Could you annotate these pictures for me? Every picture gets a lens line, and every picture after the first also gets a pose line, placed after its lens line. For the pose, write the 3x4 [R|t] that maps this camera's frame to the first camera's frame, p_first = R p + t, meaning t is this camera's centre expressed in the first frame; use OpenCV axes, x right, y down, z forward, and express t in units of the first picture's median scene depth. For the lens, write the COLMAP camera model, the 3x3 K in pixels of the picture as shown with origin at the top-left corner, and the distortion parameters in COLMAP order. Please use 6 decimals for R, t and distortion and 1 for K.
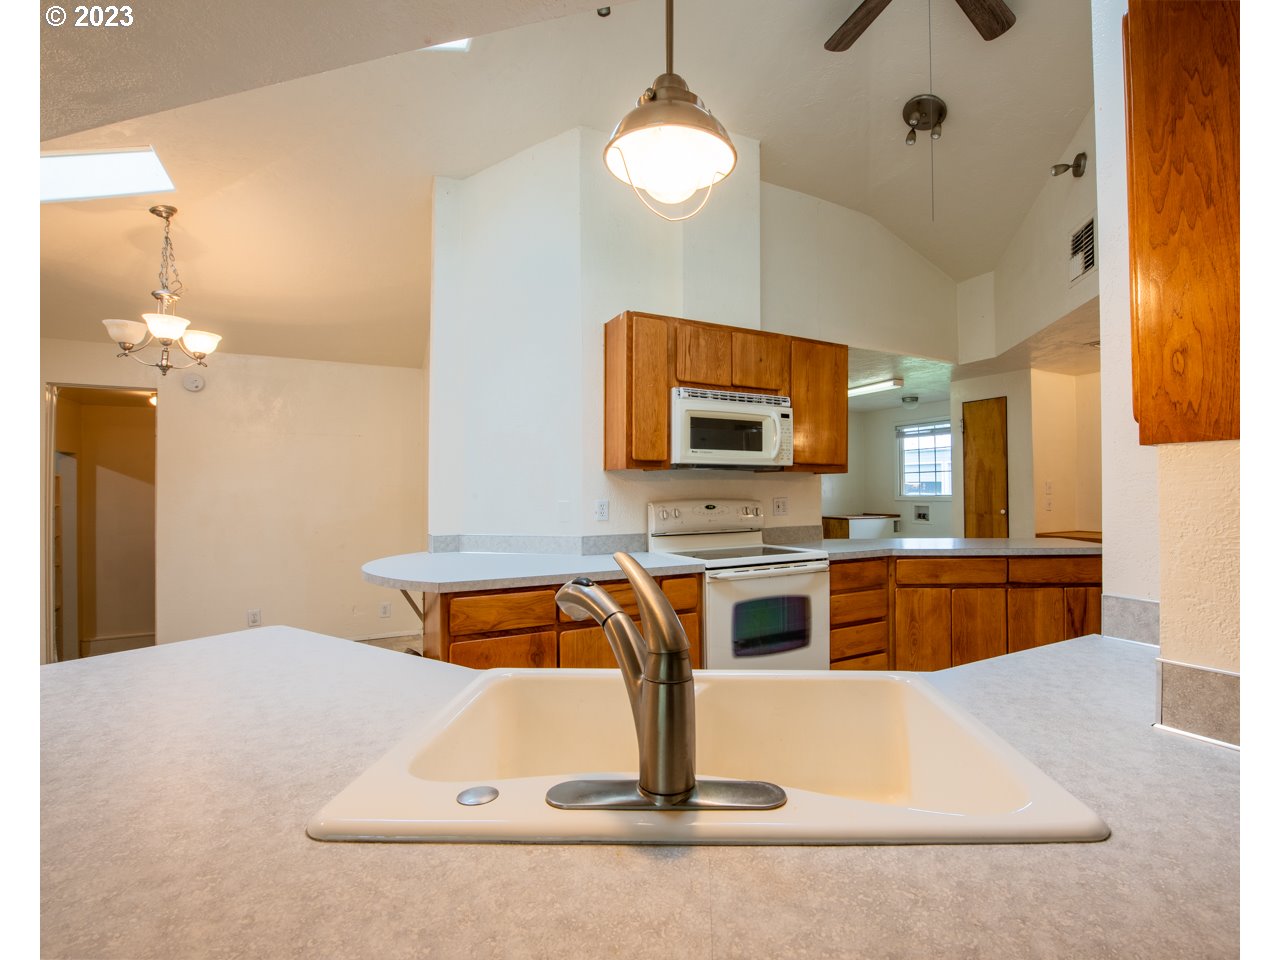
lens RADIAL K [[547.5, 0, 652.4], [0, 547.5, 480.3], [0, 0, 1]] dist [0.014866, 0.000039]
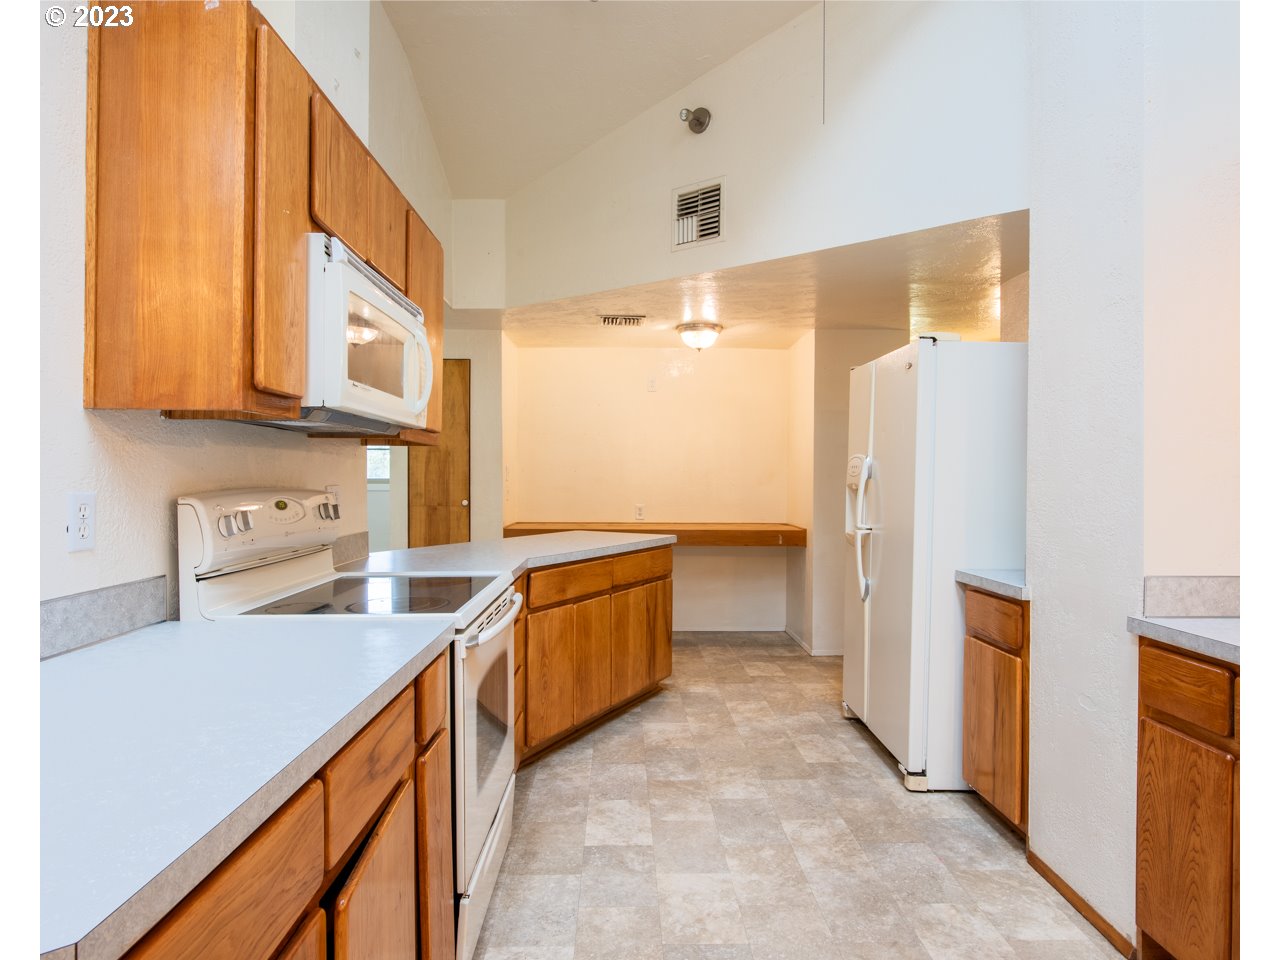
lens RADIAL K [[738.4, 0, 647.5], [0, 738.4, 480.6], [0, 0, 1]] dist [0.000565, -0.006559]
pose [[0.481727, 0.003481, 0.876314, -0.303355], [-0.023947, 0.999671, 0.009193, 0.014411], [-0.875994, -0.025413, 0.481652, 0.424233]]
